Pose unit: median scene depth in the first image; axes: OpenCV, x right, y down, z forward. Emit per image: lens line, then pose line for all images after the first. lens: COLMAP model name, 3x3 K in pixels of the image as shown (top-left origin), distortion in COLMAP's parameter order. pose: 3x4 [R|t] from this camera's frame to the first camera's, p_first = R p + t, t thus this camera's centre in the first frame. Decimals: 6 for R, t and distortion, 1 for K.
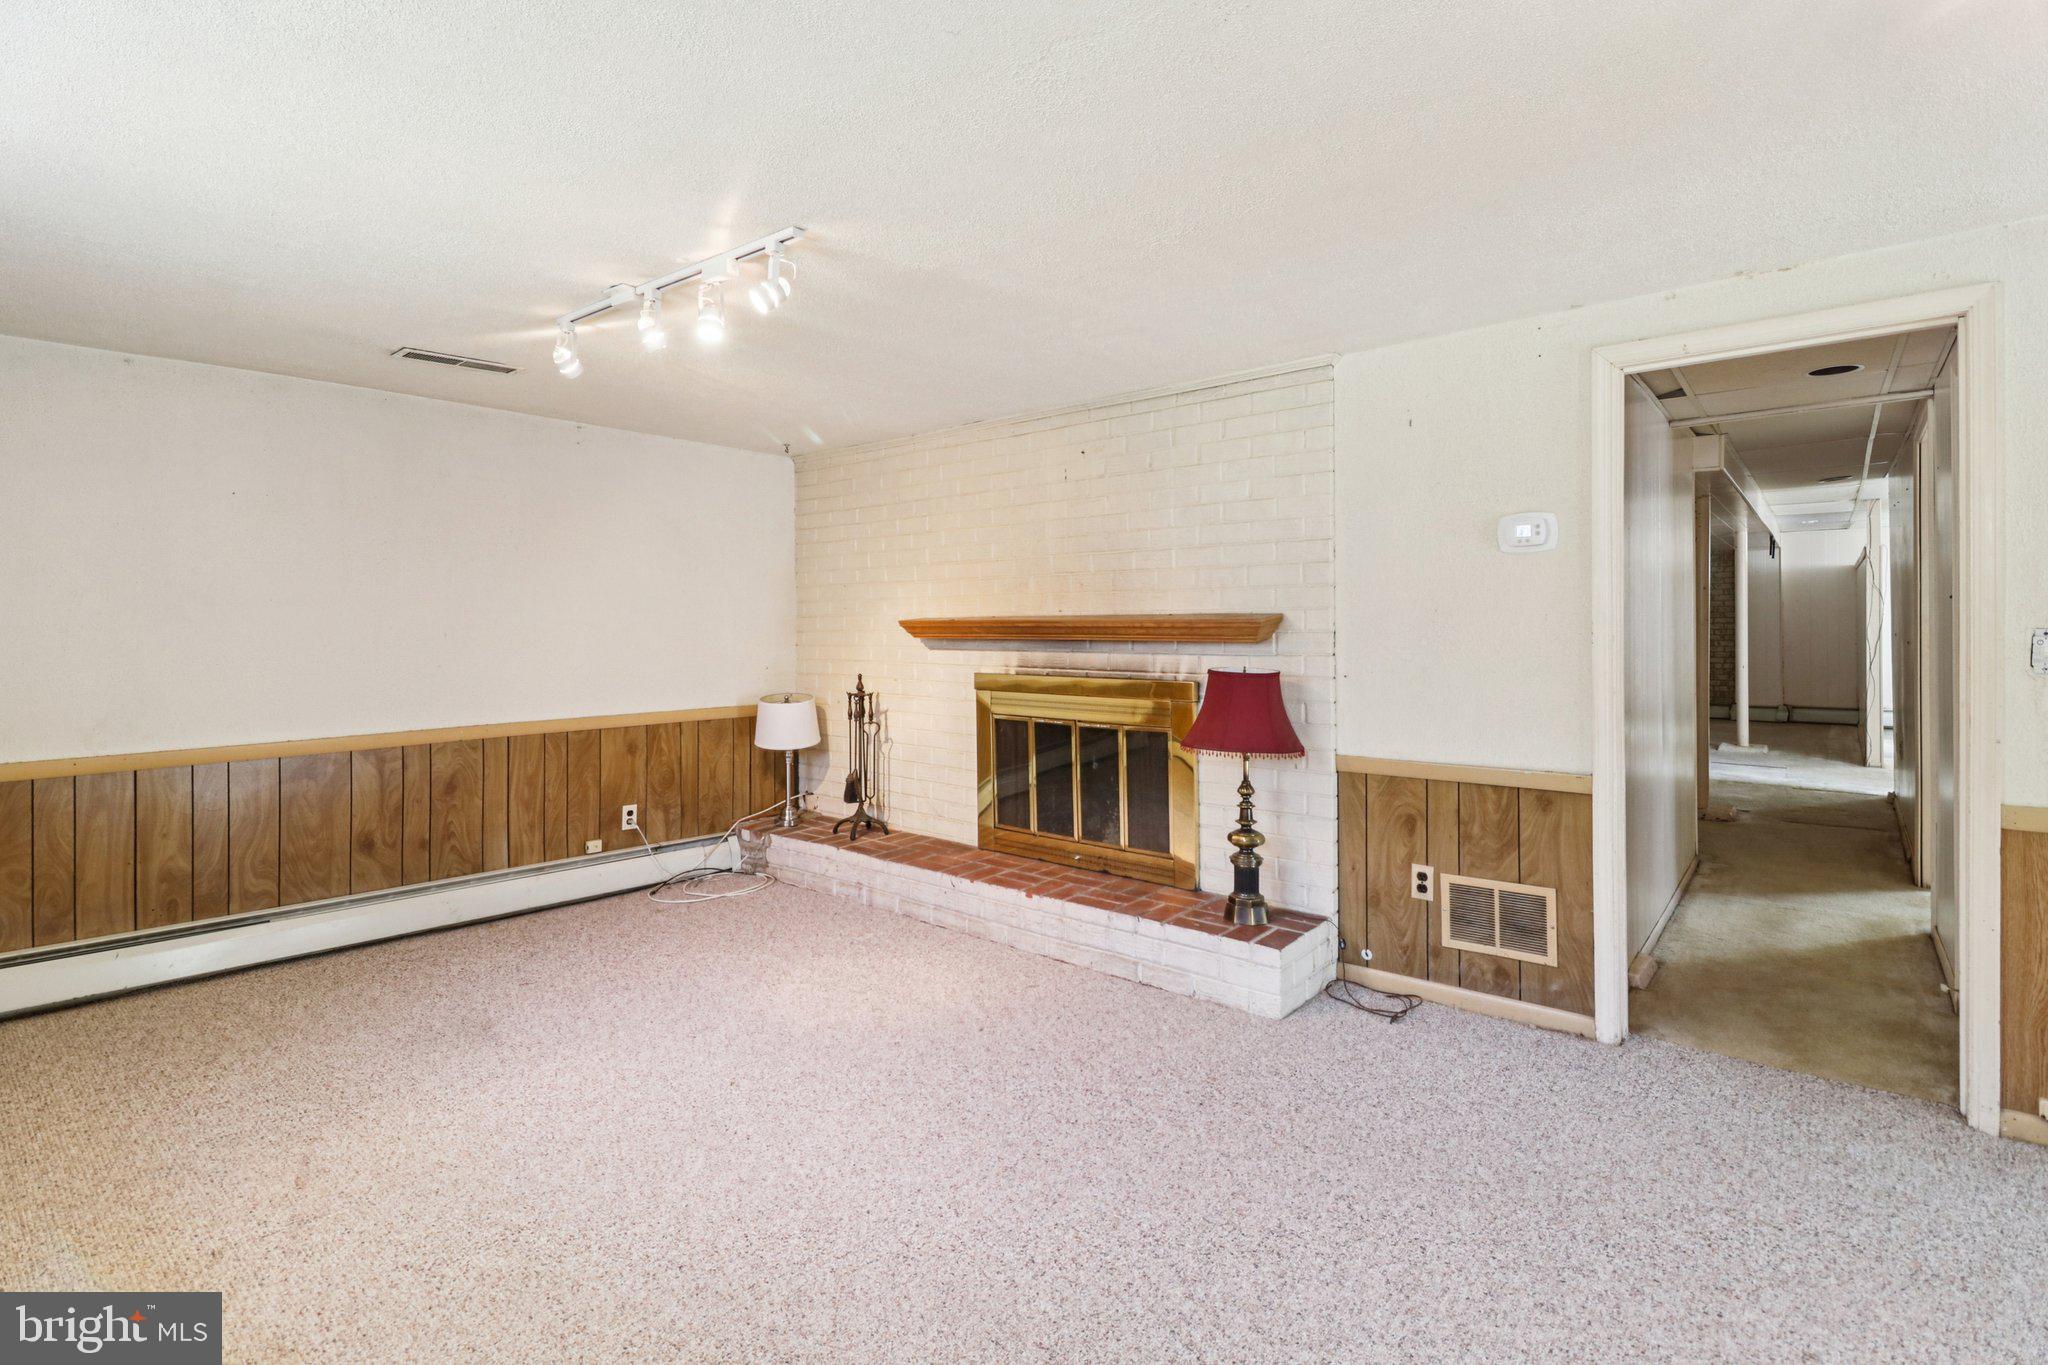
lens RADIAL K [[980.4, 0, 1023.5], [0, 980.4, 612.4], [0, 0, 1]] dist [-0.001333, -0.009012]
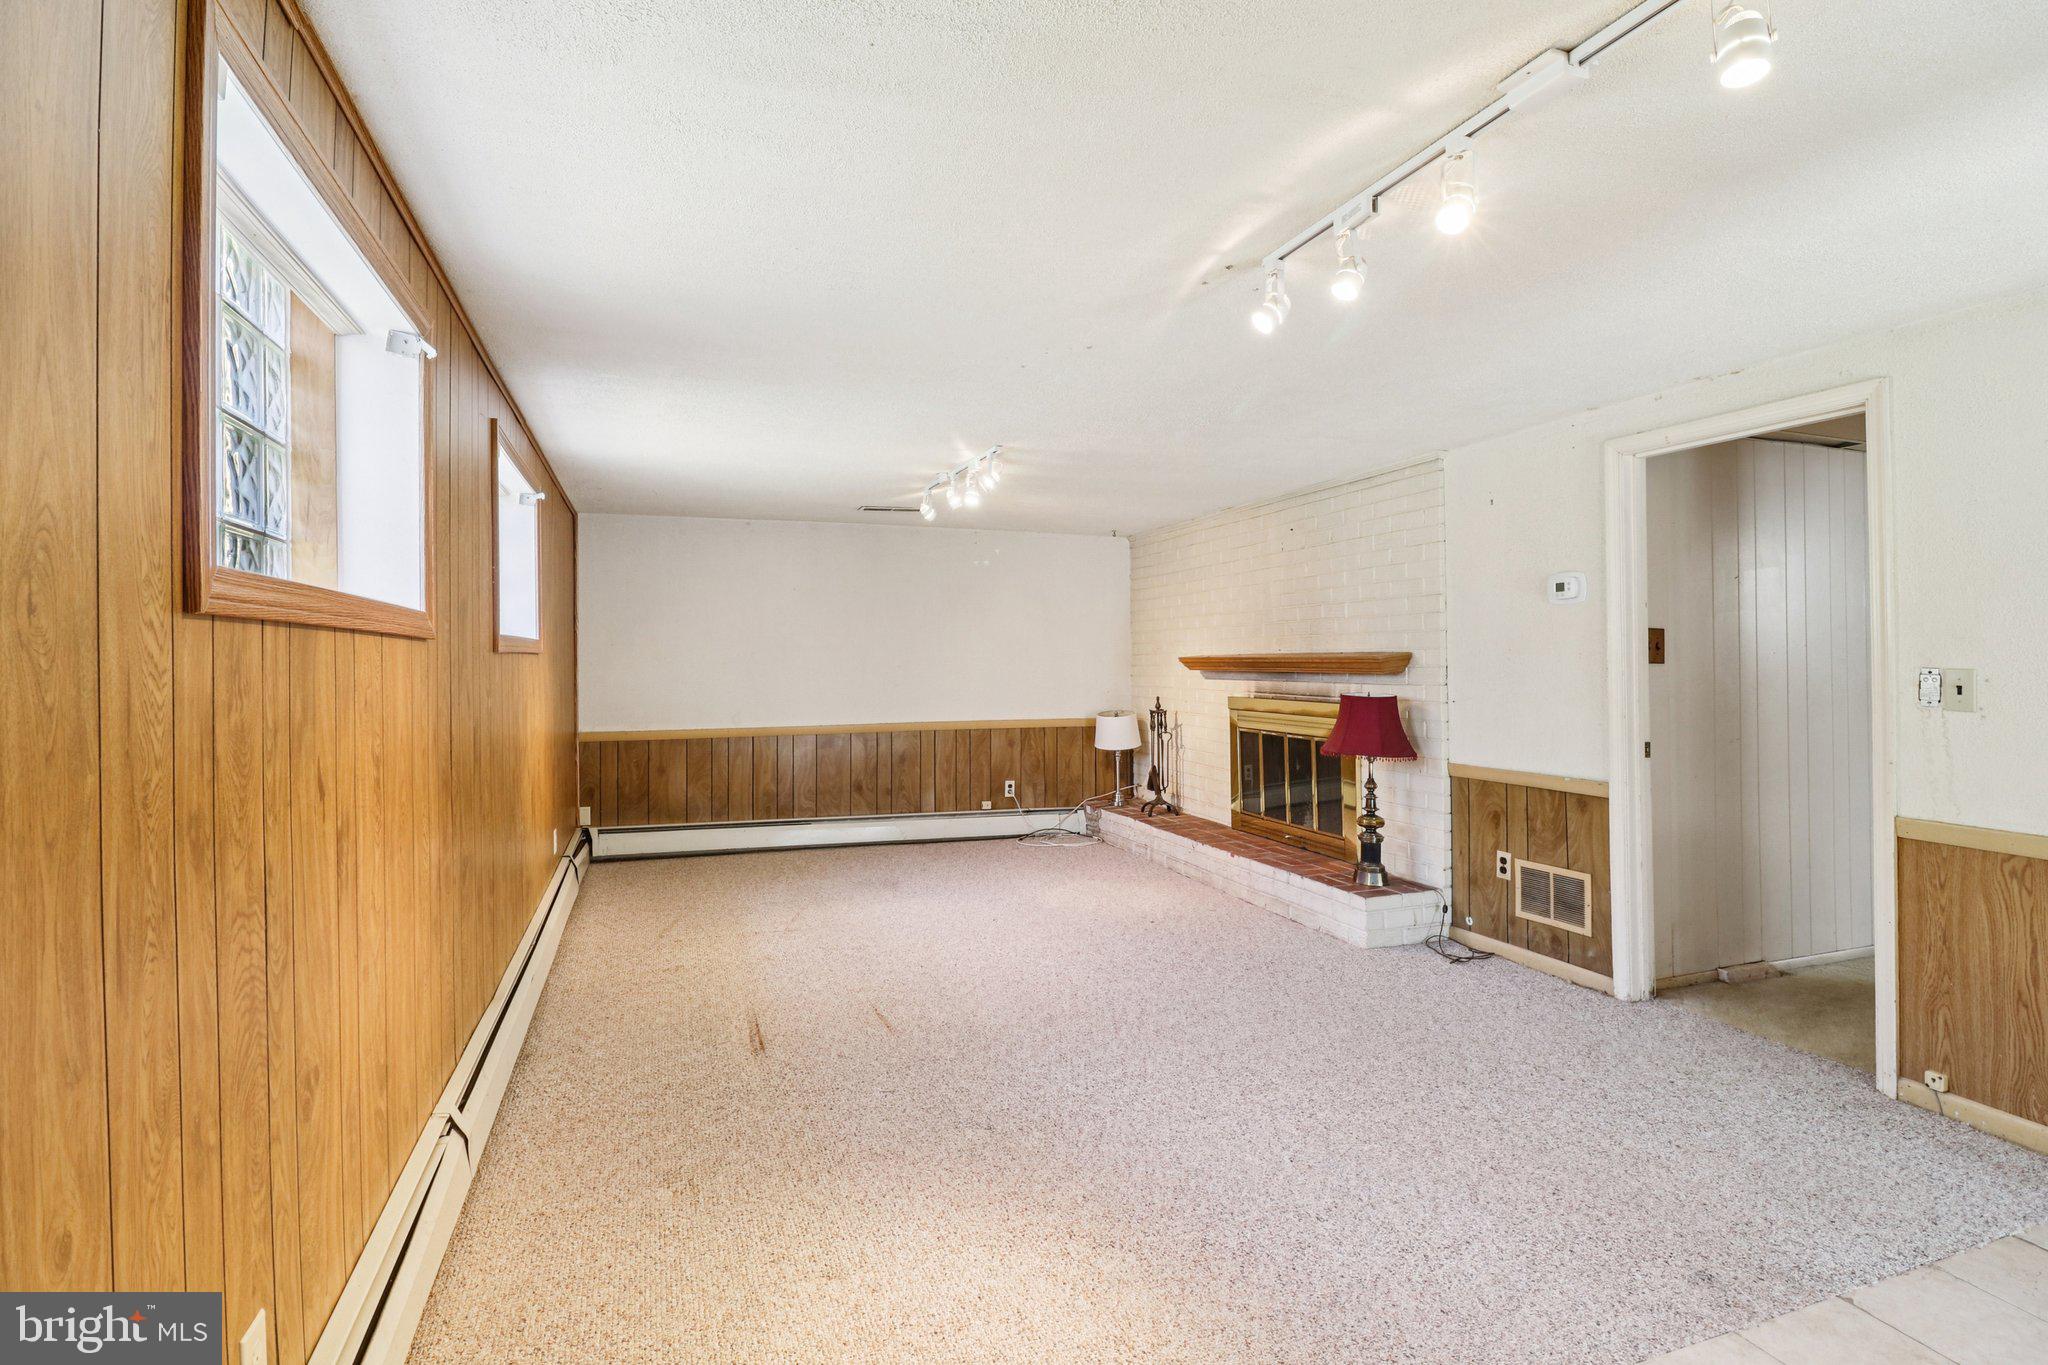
lens RADIAL K [[978.1, 0, 1017.0], [0, 978.1, 650.7], [0, 0, 1]] dist [-0.003071, -0.000881]
pose [[0.866888, -0.002529, -0.498497, 0.468390], [0.003346, 0.999994, 0.000745, -0.003639], [0.498492, -0.002314, 0.866891, -0.383575]]
